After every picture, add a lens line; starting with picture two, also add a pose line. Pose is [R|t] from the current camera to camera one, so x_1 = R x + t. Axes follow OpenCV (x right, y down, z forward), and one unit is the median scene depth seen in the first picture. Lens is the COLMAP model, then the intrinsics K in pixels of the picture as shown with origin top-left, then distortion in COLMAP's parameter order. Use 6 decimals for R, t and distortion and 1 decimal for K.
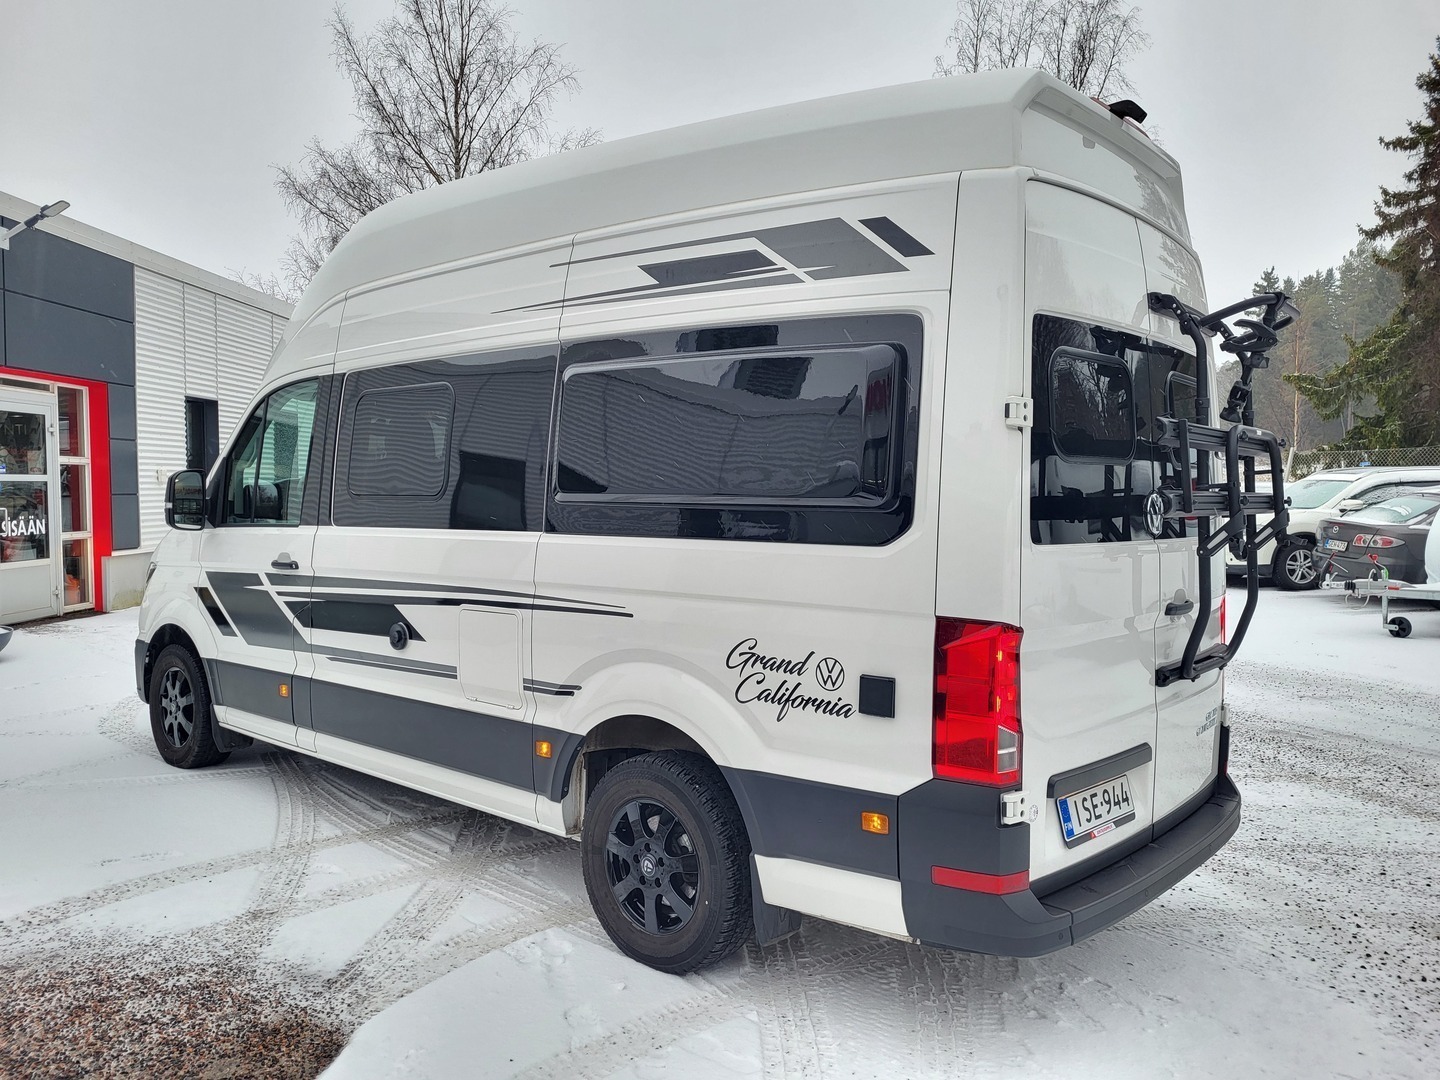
lens RADIAL K [[1077.8, 0, 722.2], [0, 1077.8, 544.2], [0, 0, 1]] dist [0.039310, -0.028793]
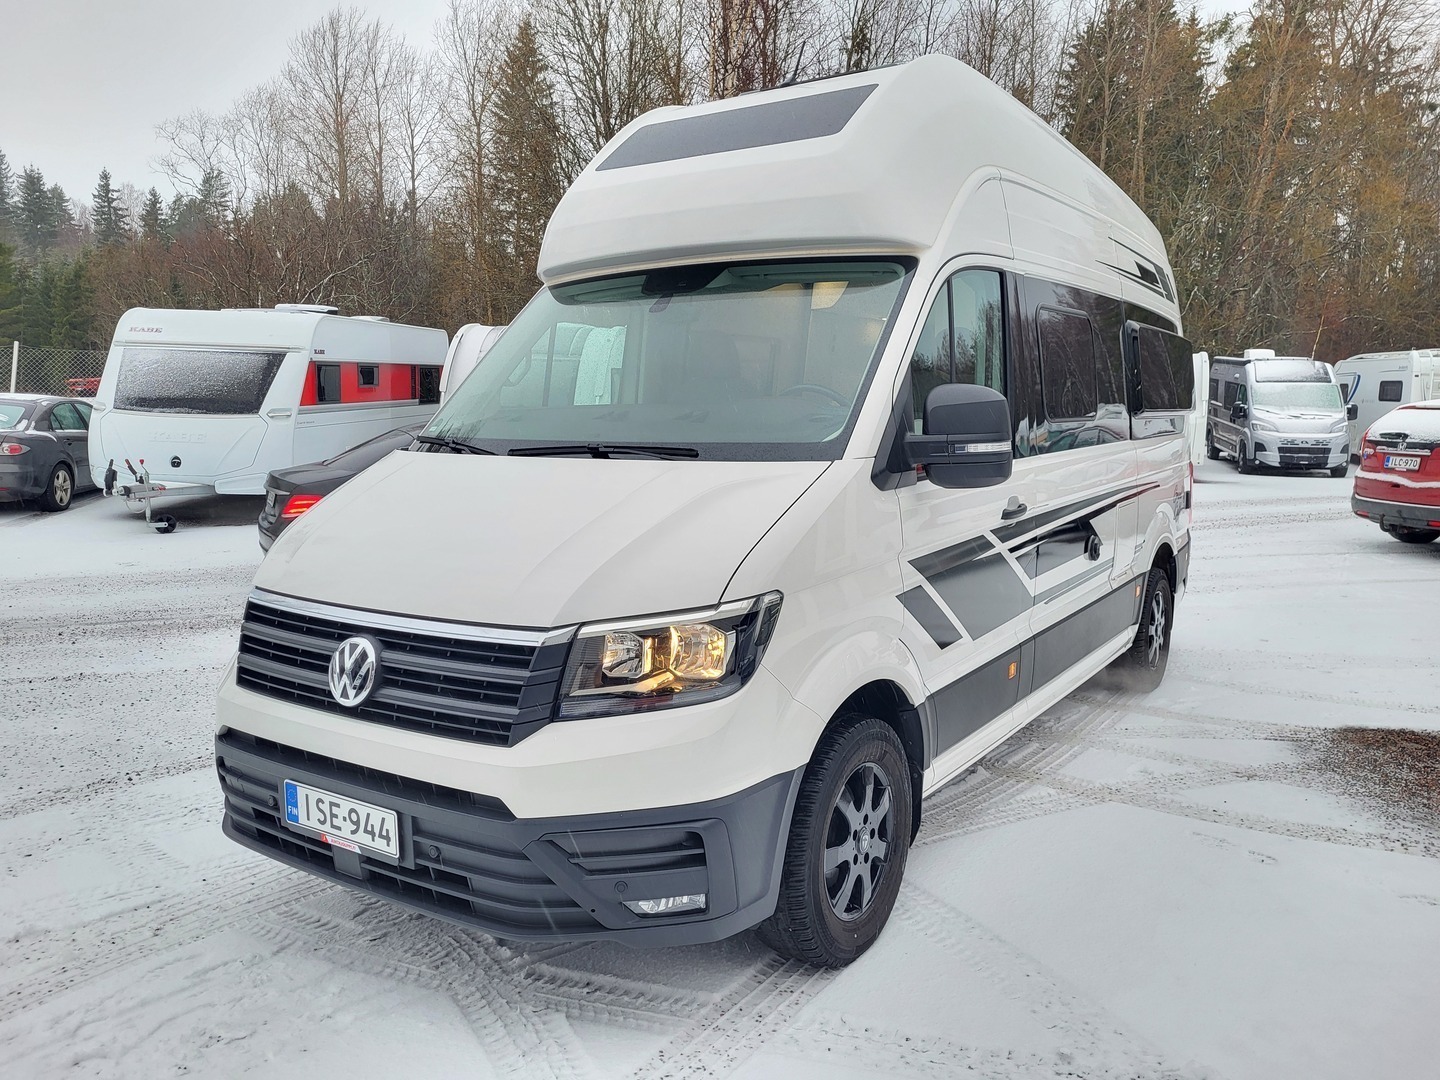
lens RADIAL K [[1077.8, 0, 715.9], [0, 1077.8, 530.9], [0, 0, 1]] dist [0.039310, -0.028793]
pose [[-0.114320, -0.126166, 0.985400, -1.612517], [0.044430, 0.990261, 0.131943, -0.111749], [-0.992450, 0.058865, -0.107601, 1.822797]]
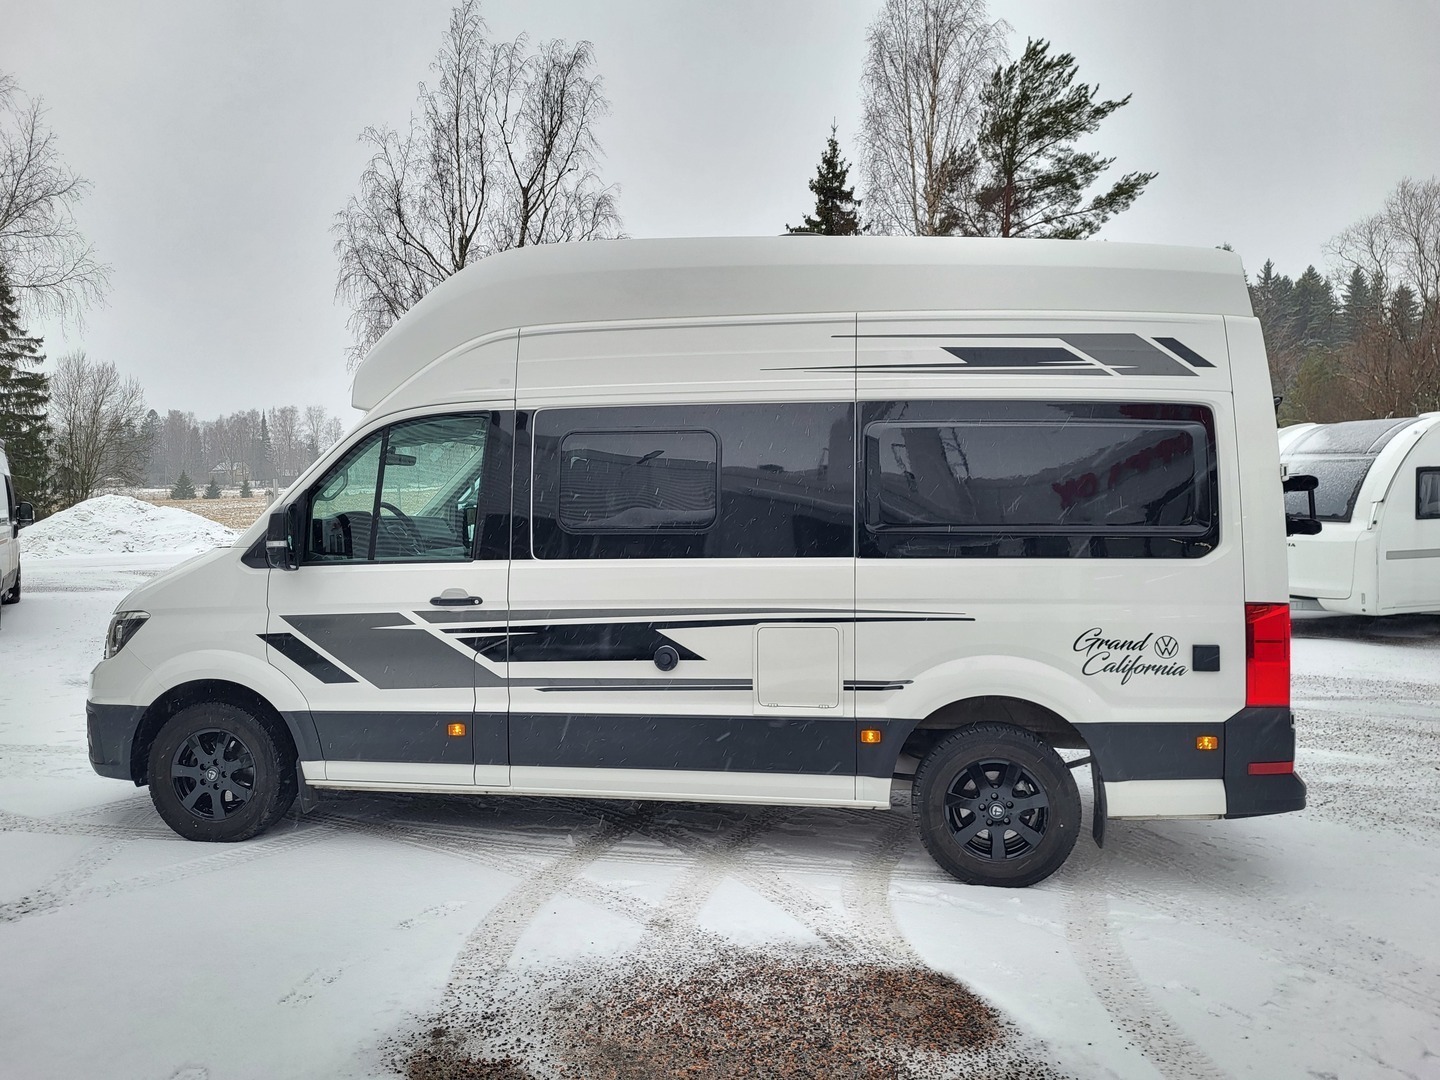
lens RADIAL K [[1077.8, 0, 719.7], [0, 1077.8, 541.3], [0, 0, 1]] dist [0.039310, -0.028793]
pose [[0.845158, -0.023584, 0.533996, -1.013861], [0.033564, 0.999396, -0.008983, -0.025562], [-0.533462, 0.025515, 0.845439, 0.065271]]
